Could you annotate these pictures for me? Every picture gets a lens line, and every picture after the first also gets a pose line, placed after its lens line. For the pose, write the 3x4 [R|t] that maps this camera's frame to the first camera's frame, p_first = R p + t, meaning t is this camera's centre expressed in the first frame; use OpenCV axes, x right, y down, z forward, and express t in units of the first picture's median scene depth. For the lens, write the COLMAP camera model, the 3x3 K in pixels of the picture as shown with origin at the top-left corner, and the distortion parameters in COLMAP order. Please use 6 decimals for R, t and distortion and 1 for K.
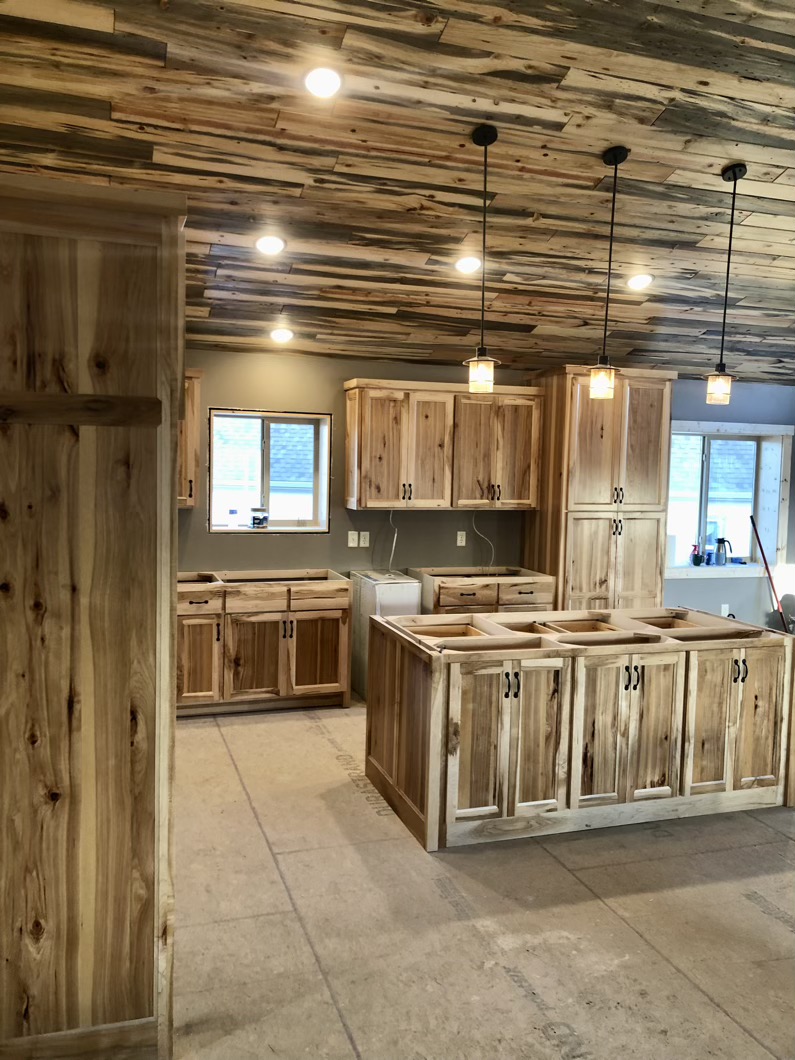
lens RADIAL K [[878.4, 0, 397.0], [0, 878.4, 516.2], [0, 0, 1]] dist [0.015639, -0.000511]
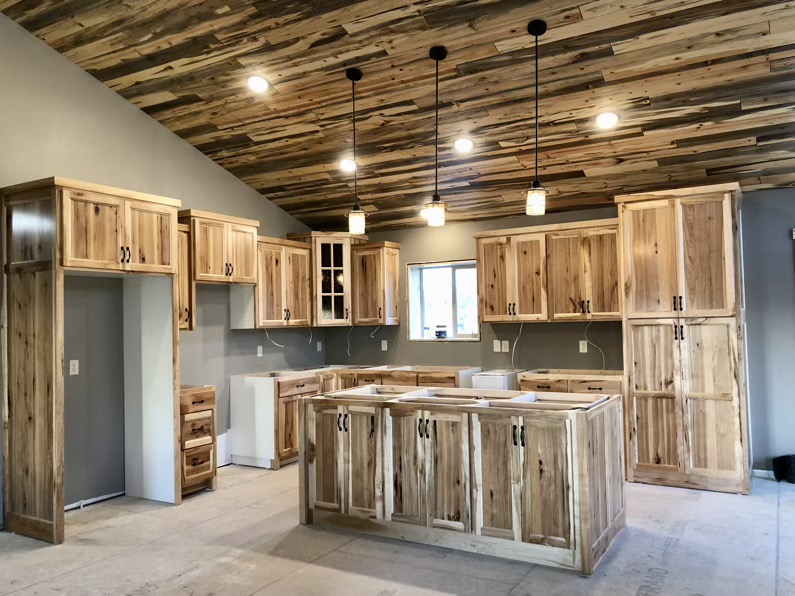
lens RADIAL K [[658.8, 0, 397.3], [0, 658.8, 292.6], [0, 0, 1]] dist [0.015639, -0.000511]
pose [[0.650350, -0.072615, -0.756156, 0.953446], [-0.012456, 0.994267, -0.106194, 0.081022], [0.759533, 0.078482, 0.645717, 0.293604]]
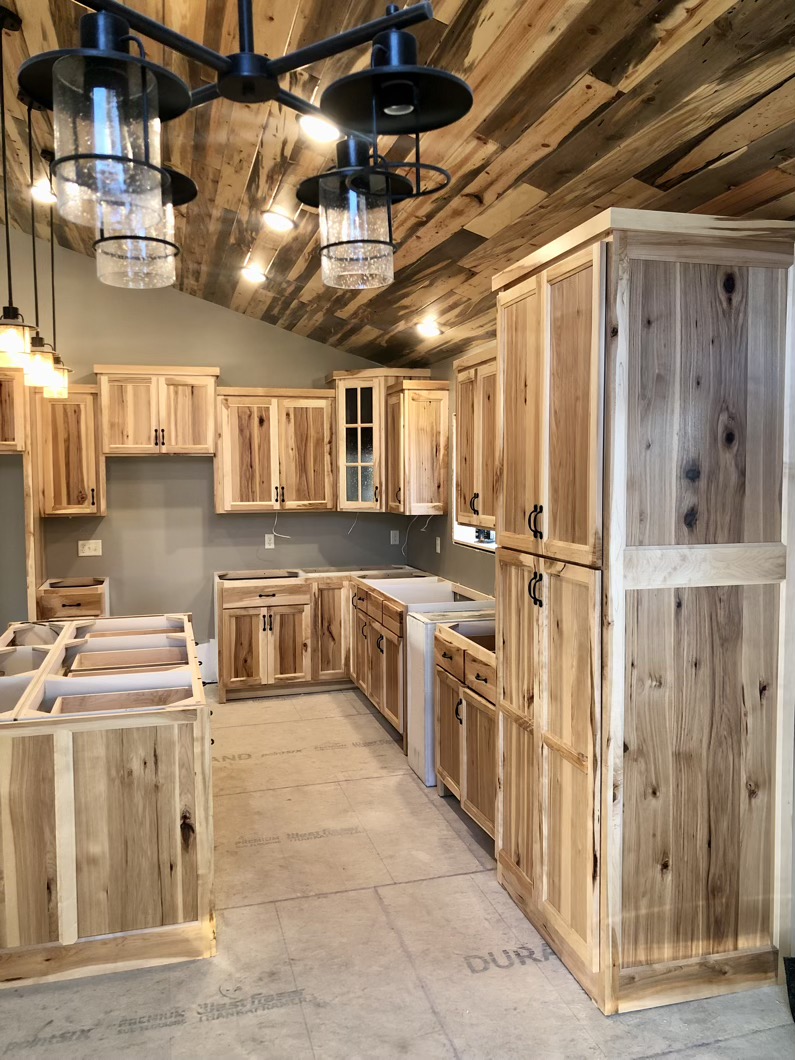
lens RADIAL K [[866.8, 0, 385.3], [0, 866.8, 514.5], [0, 0, 1]] dist [0.018267, -0.002218]
pose [[-0.075904, 0.028616, -0.996704, 1.056363], [-0.061002, 0.997582, 0.033287, -0.055443], [0.995247, 0.063328, -0.073975, 1.399141]]
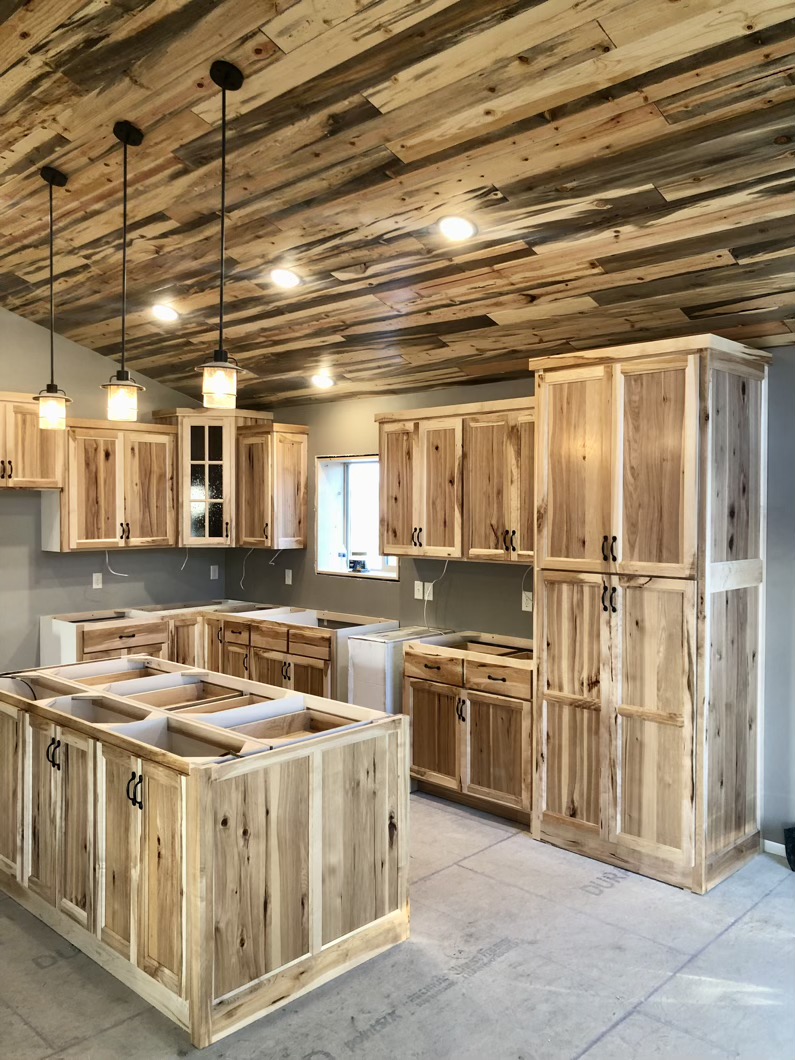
lens RADIAL K [[878.4, 0, 397.0], [0, 878.4, 516.2], [0, 0, 1]] dist [0.015639, -0.000511]
pose [[0.454548, -0.009503, -0.890671, 1.091819], [-0.048988, 0.998163, -0.035651, -0.024333], [0.889374, 0.059838, 0.453248, 0.848500]]
